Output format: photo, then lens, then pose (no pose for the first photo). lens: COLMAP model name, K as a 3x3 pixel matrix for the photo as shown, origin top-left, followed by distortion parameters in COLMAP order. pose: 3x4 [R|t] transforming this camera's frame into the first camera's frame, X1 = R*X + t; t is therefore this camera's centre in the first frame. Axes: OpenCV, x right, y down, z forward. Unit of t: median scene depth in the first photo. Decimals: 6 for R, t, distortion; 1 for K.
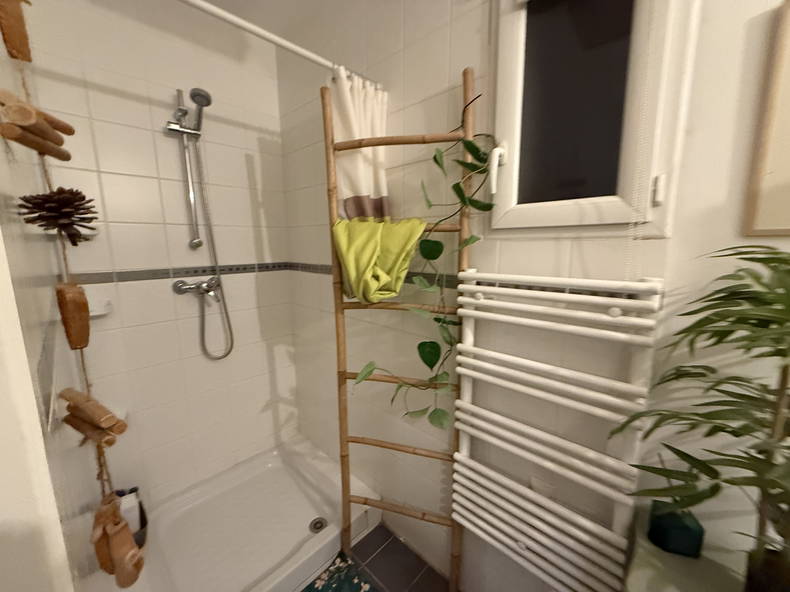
lens RADIAL K [[312.4, 0, 393.0], [0, 312.4, 292.8], [0, 0, 1]] dist [-0.005379, 0.001486]
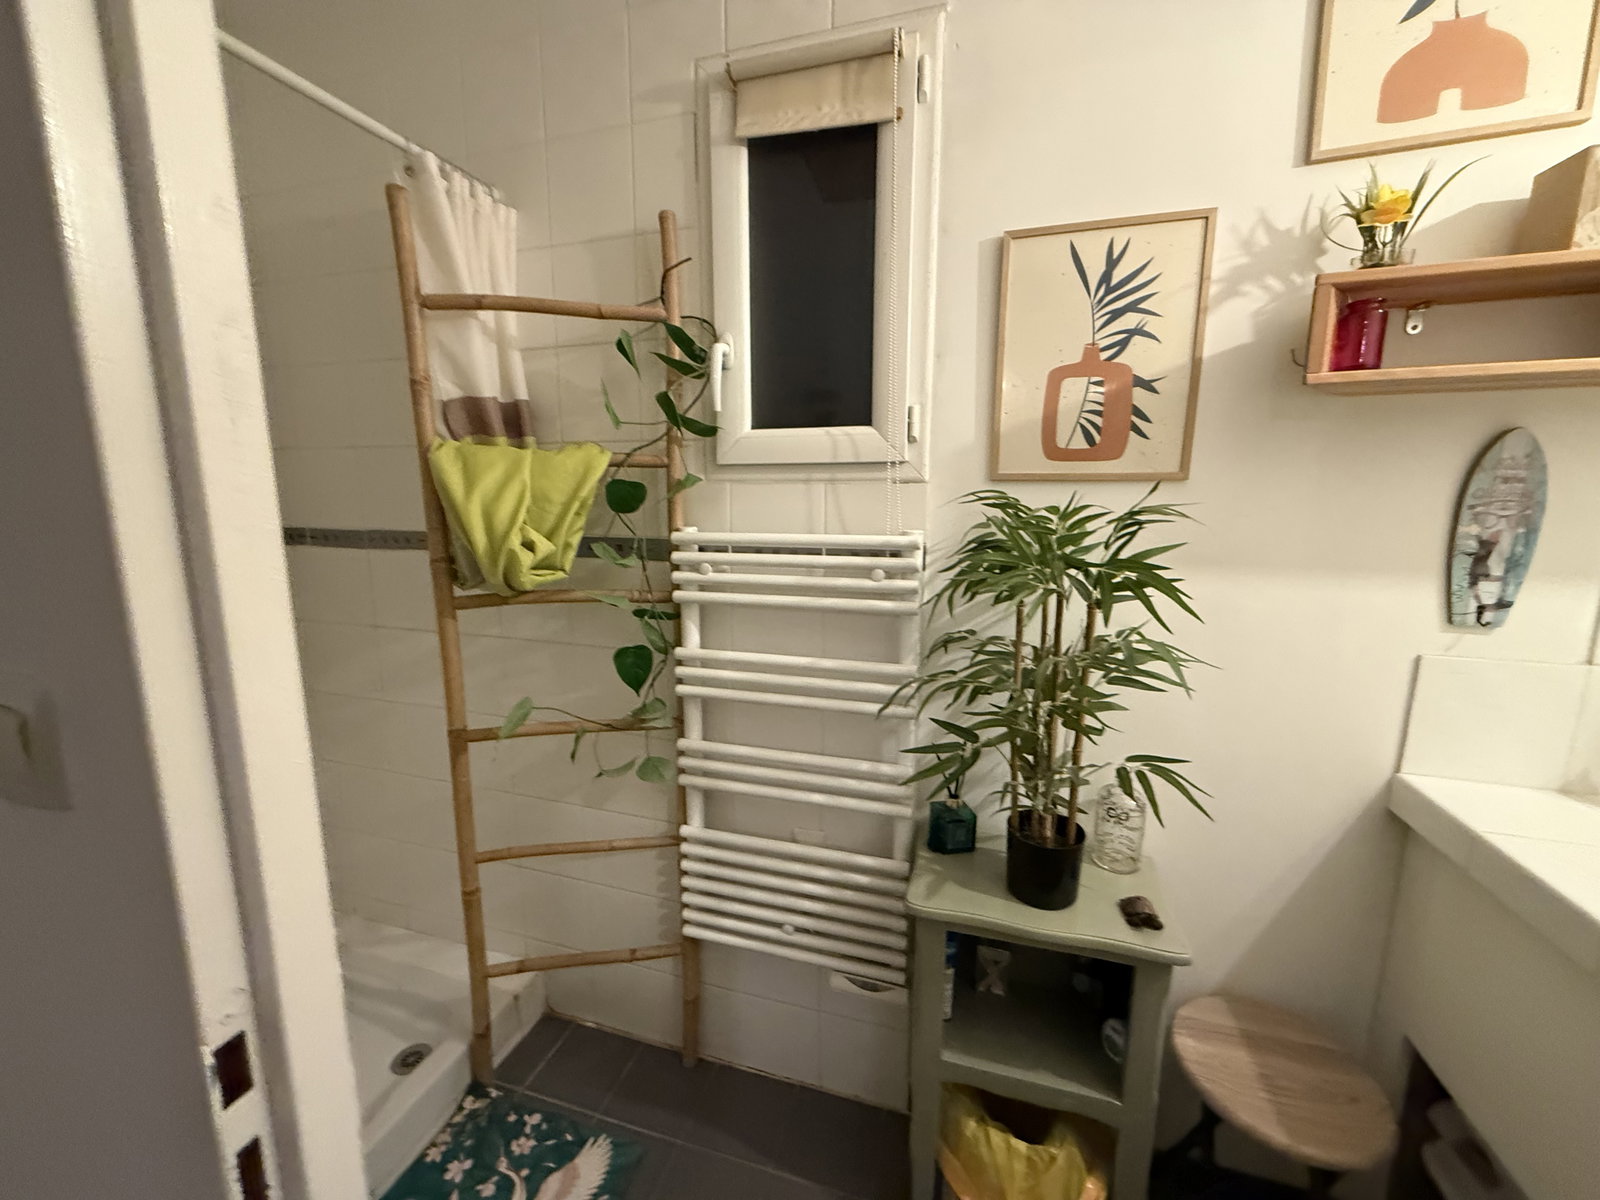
lens RADIAL K [[632.7, 0, 788.4], [0, 632.7, 599.8], [0, 0, 1]] dist [-0.005379, 0.001486]
pose [[0.896883, -0.069204, 0.436820, -0.153880], [0.061994, 0.997602, 0.030760, 0.048021], [-0.437901, -0.000508, 0.899023, -0.267192]]
